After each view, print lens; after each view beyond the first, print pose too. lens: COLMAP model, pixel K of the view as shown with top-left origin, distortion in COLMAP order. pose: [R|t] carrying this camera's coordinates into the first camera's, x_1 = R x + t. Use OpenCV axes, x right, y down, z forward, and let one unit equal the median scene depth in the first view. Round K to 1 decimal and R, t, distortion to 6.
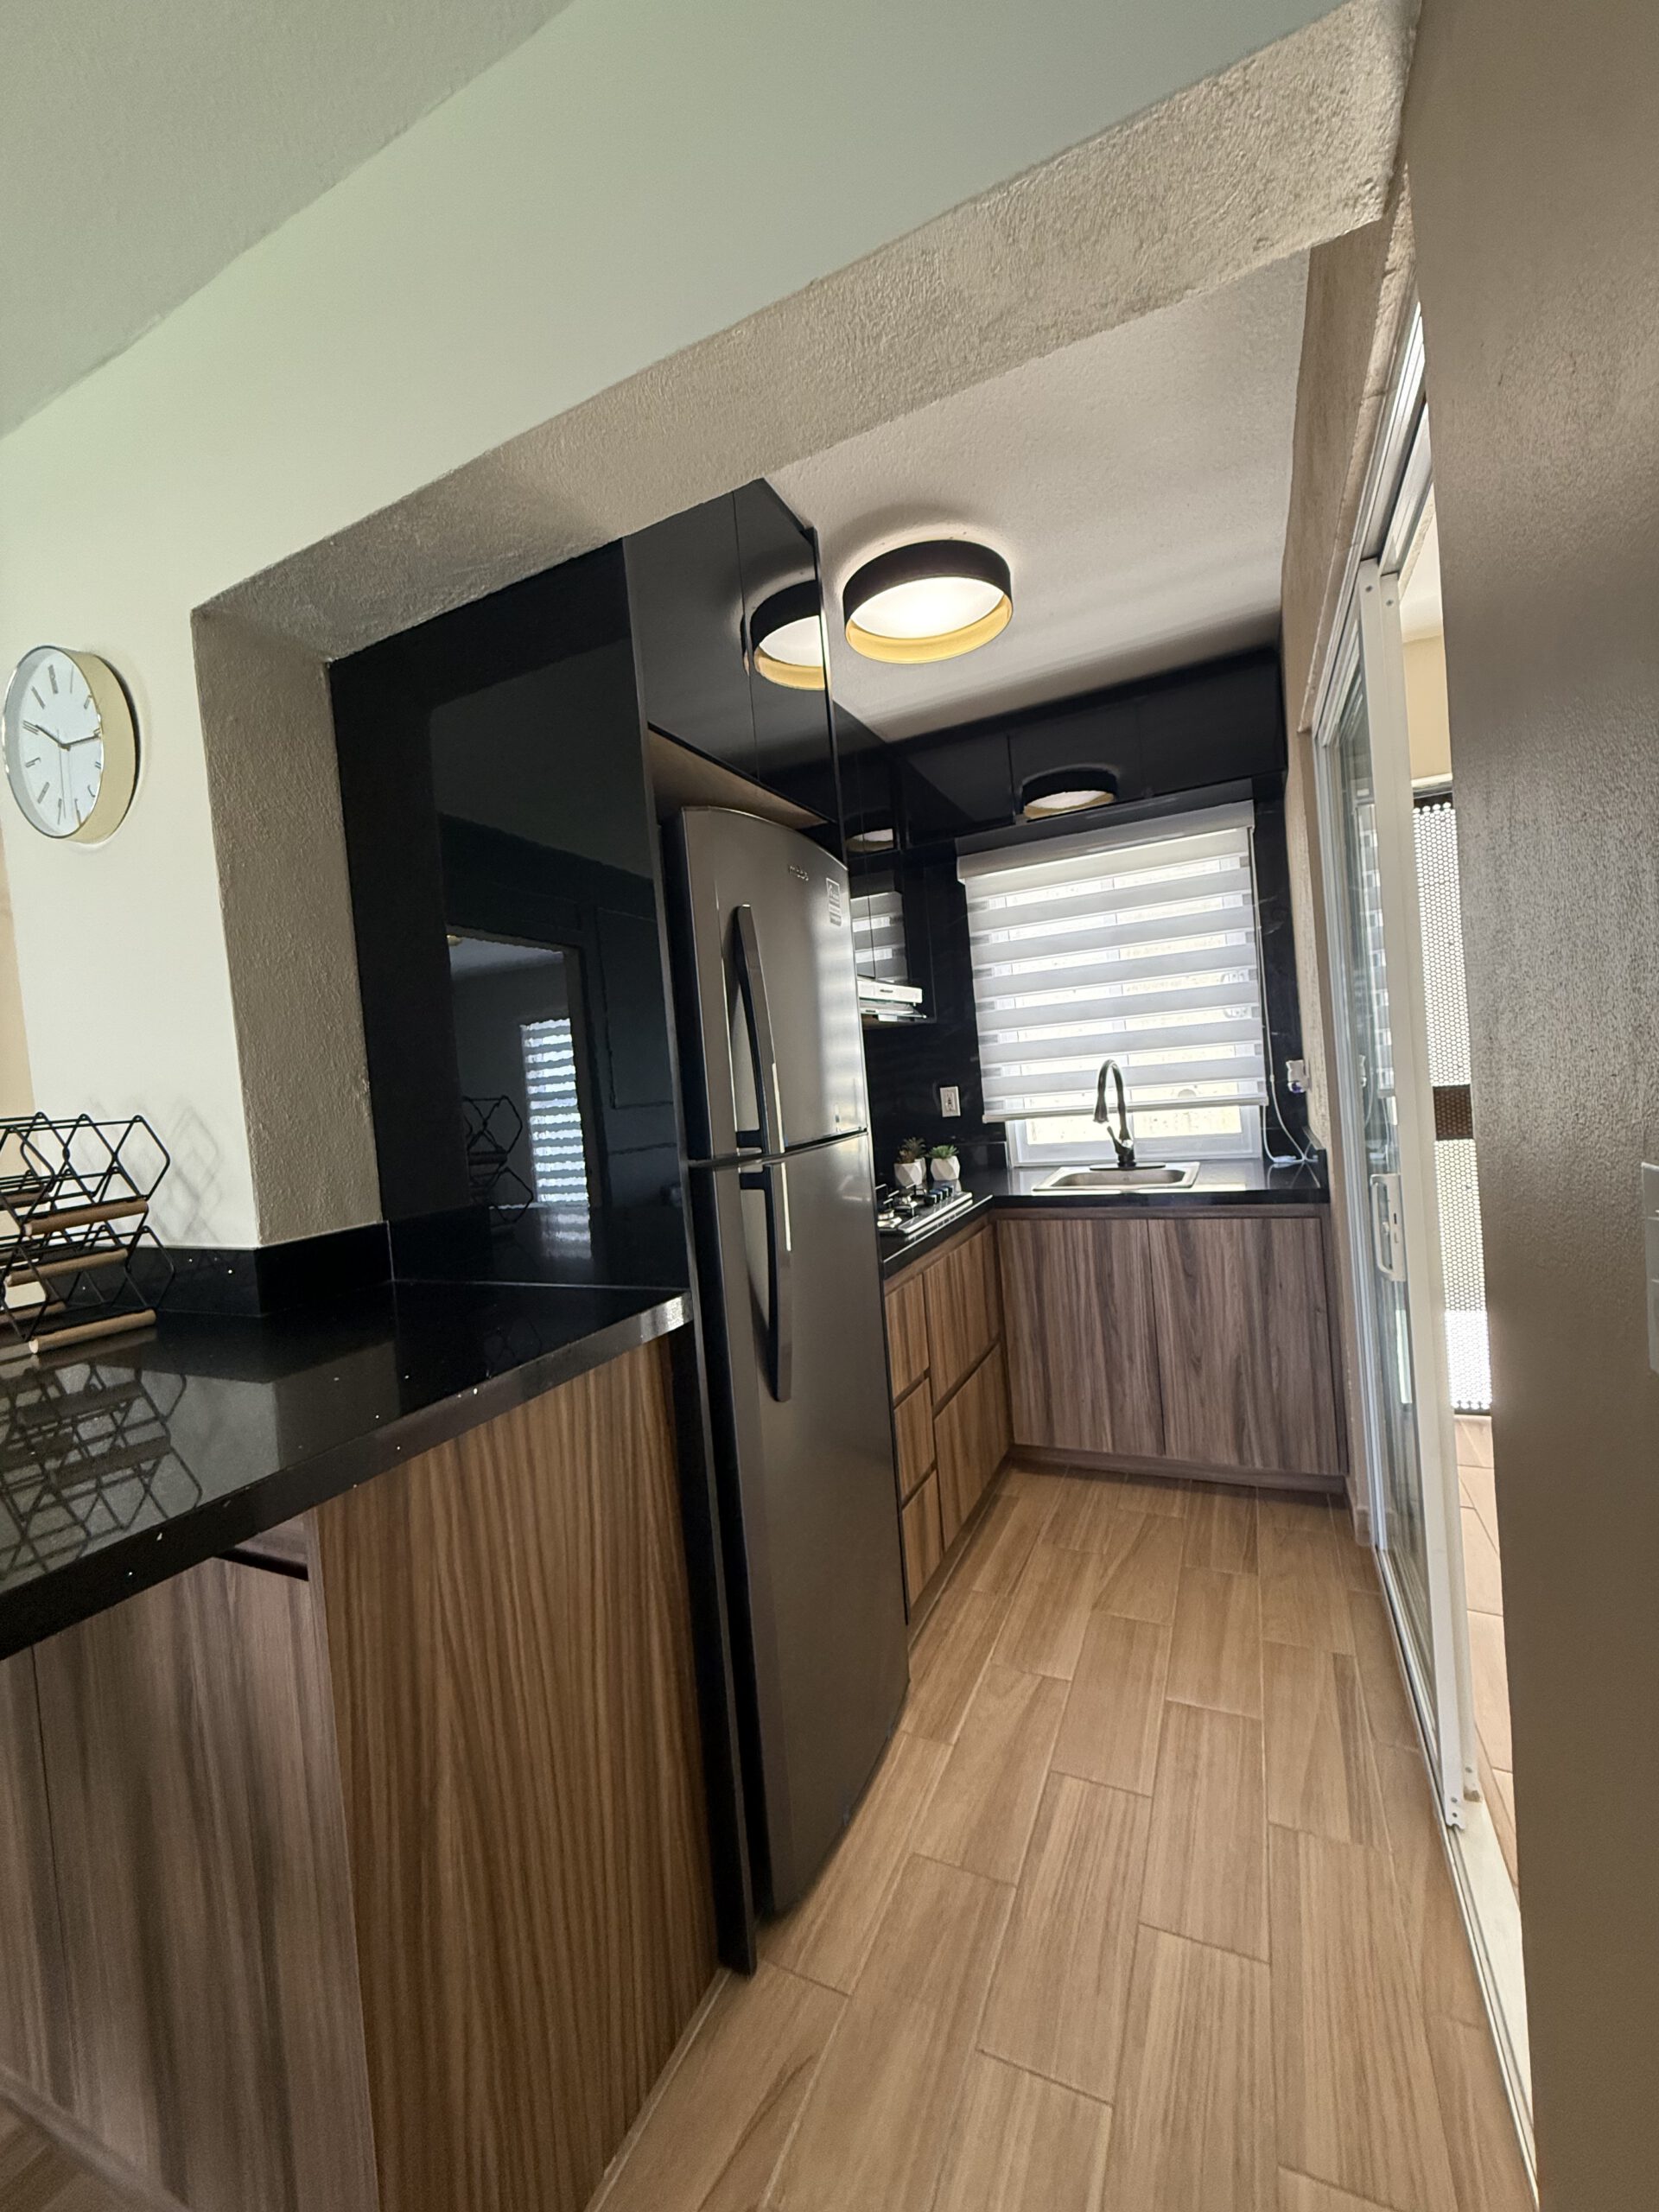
lens RADIAL K [[886.7, 0, 829.5], [0, 886.7, 1106.0], [0, 0, 1]] dist [-0.009878, -0.000061]
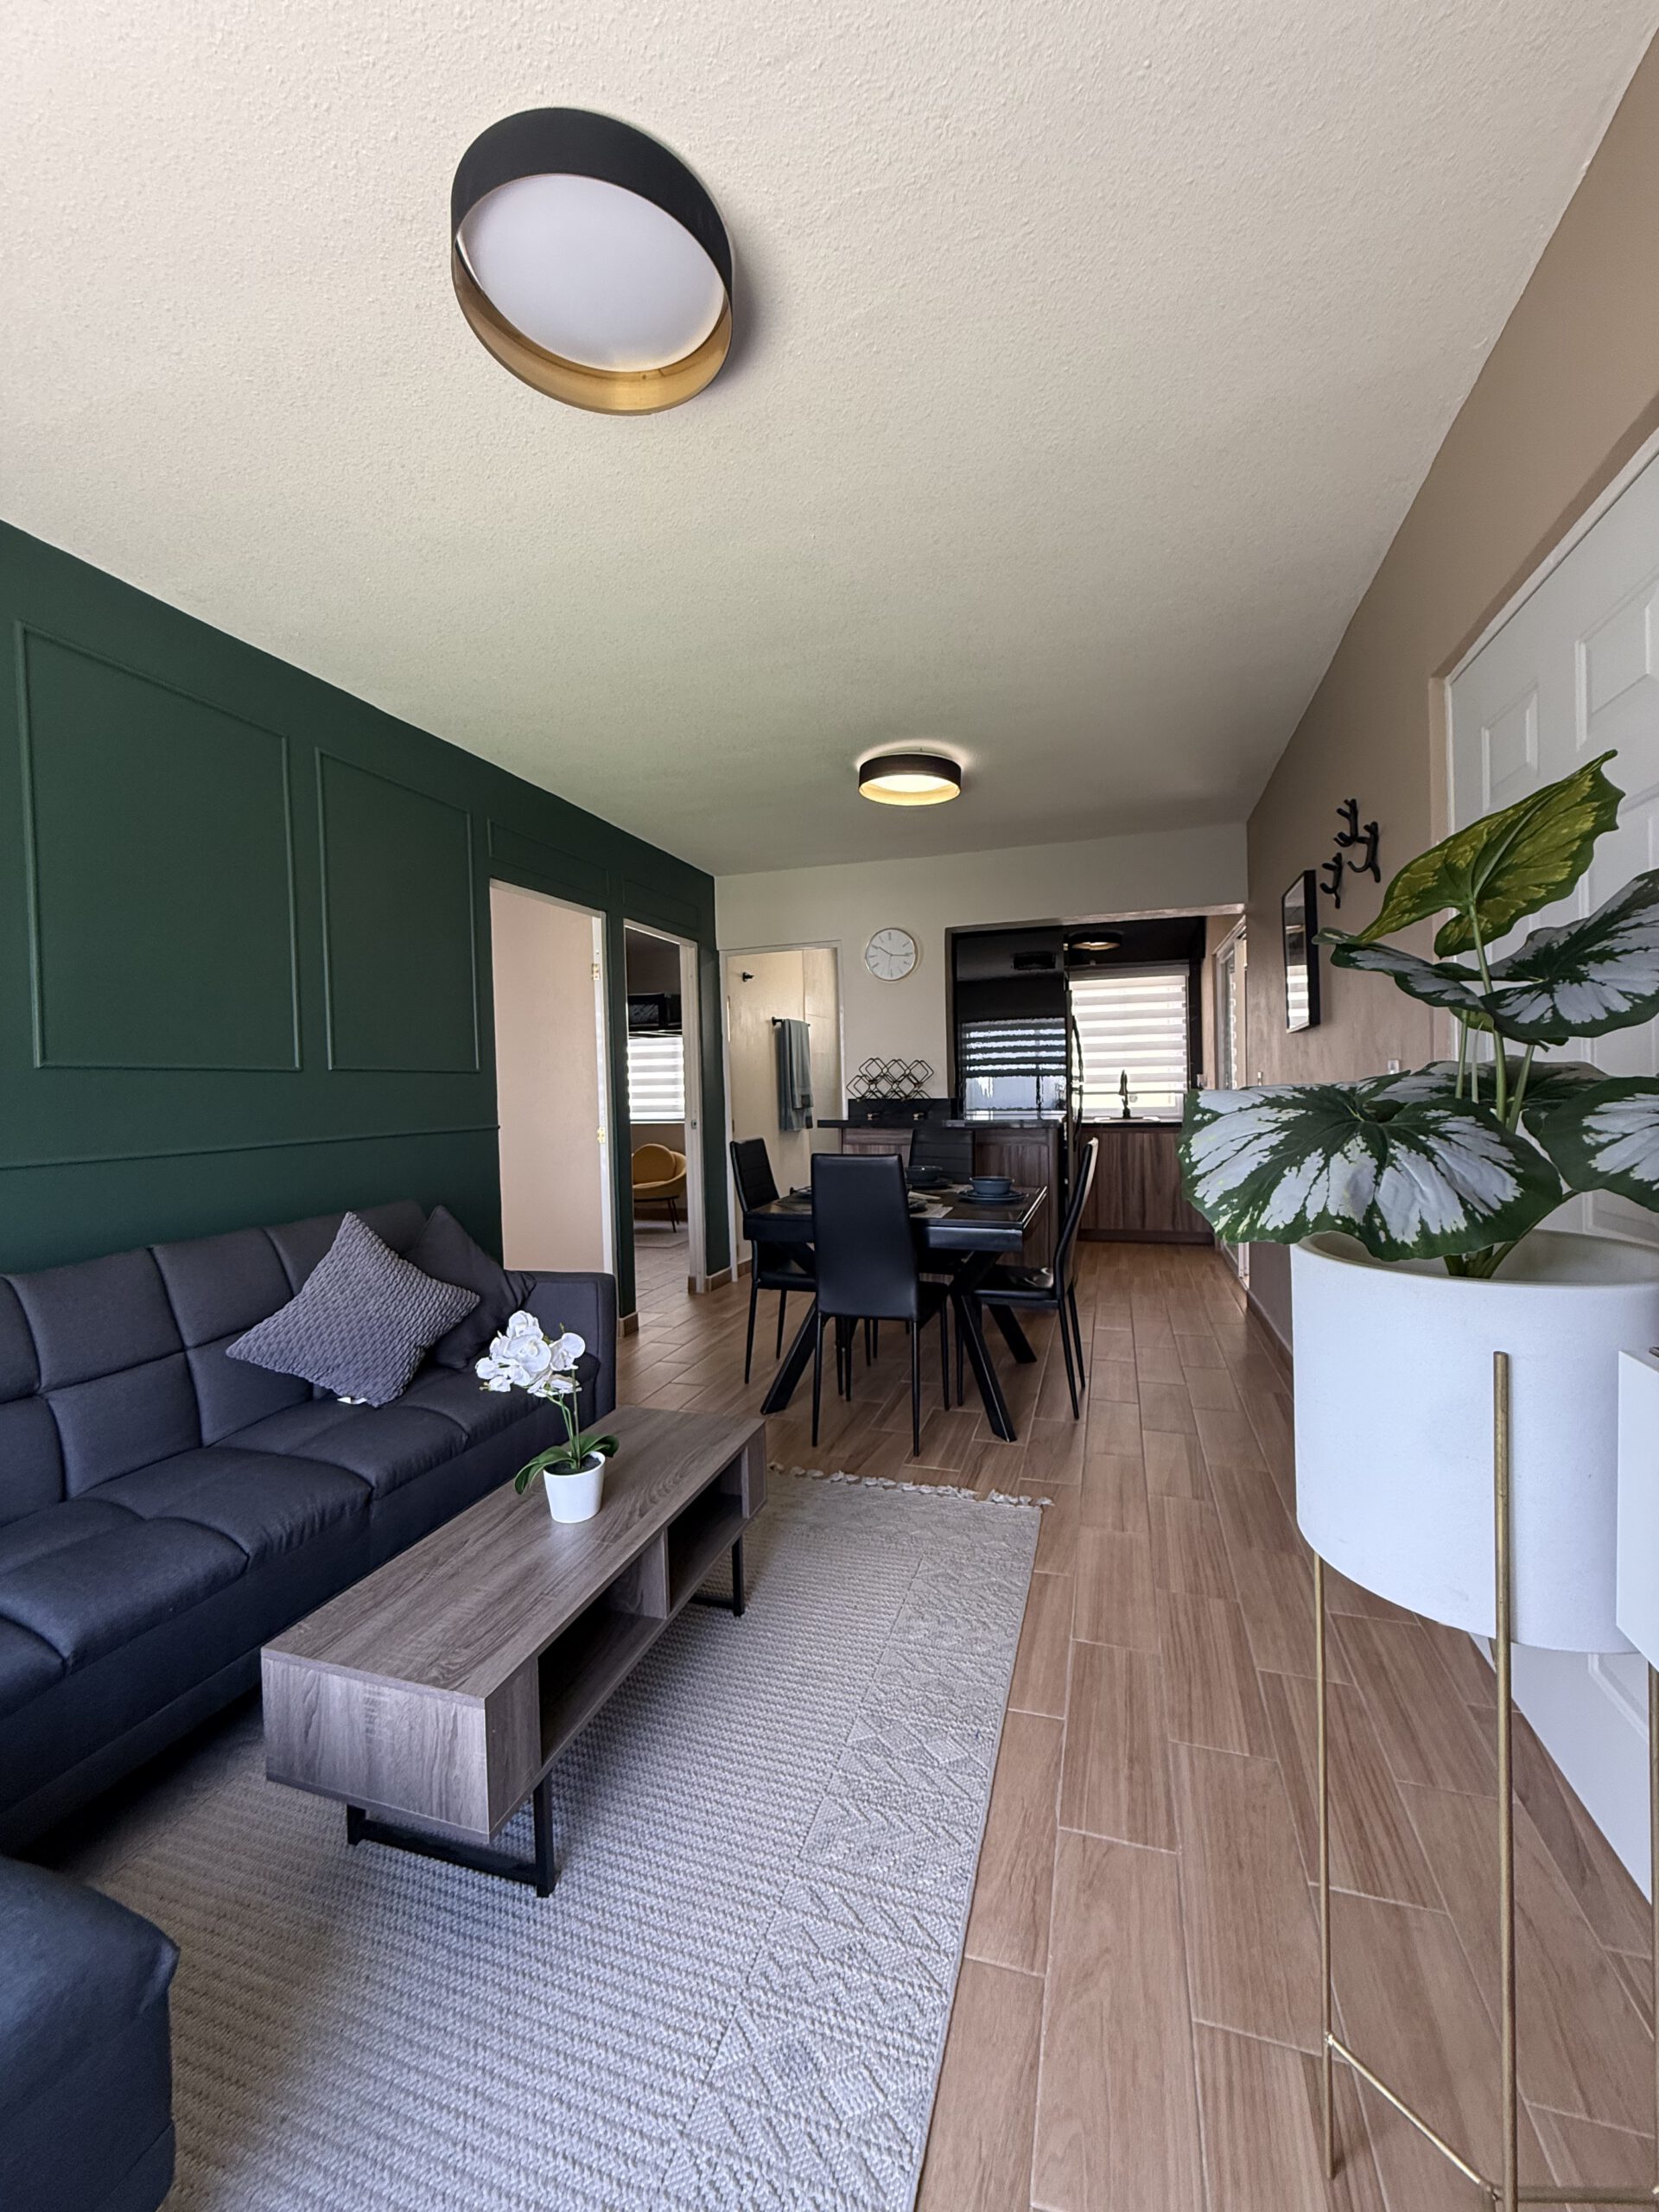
lens RADIAL K [[882.1, 0, 829.5], [0, 882.1, 1106.0], [0, 0, 1]] dist [-0.007047, 0.000073]
pose [[0.990200, 0.063709, 0.124277, -0.851523], [-0.061837, 0.997908, -0.018868, 0.157409], [-0.125219, 0.010998, 0.992068, -1.391193]]
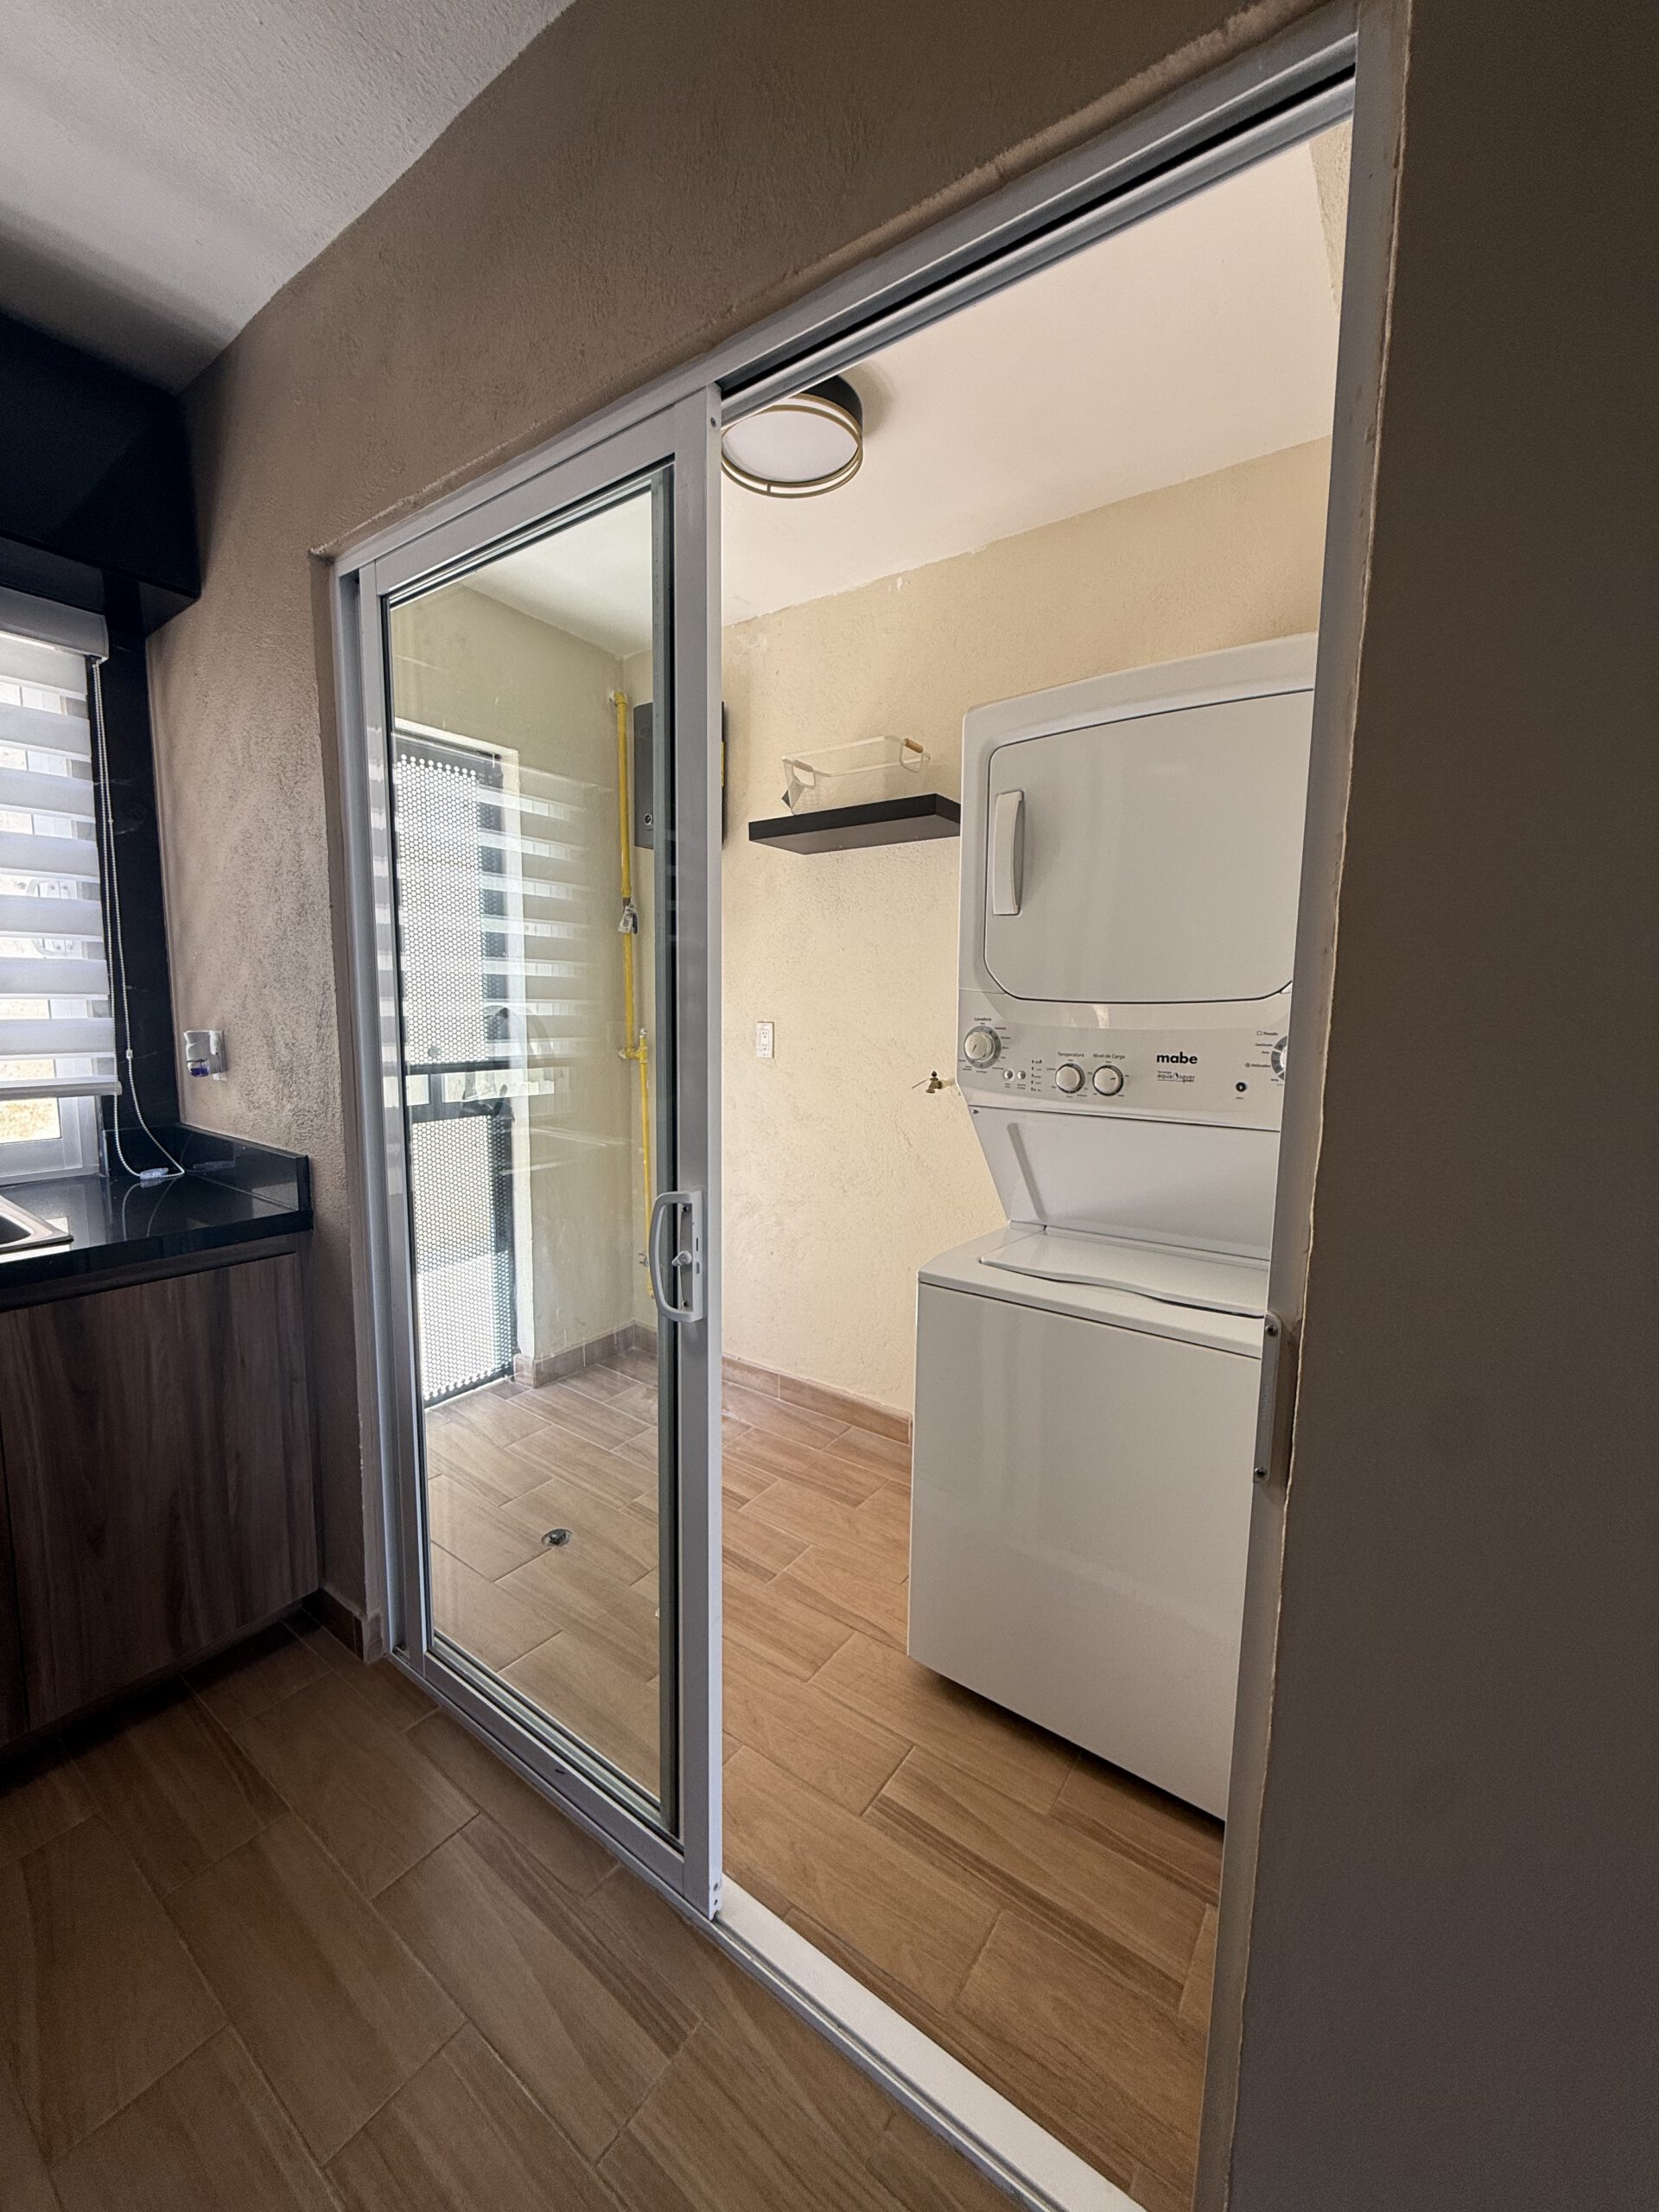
lens RADIAL K [[896.3, 0, 829.5], [0, 896.3, 1106.0], [0, 0, 1]] dist [0.018163, -0.000076]
pose [[0.188550, -0.030332, 0.981595, -0.082128], [0.000811, 0.999527, 0.030731, -0.015084], [-0.982063, -0.004998, 0.188485, 0.407992]]
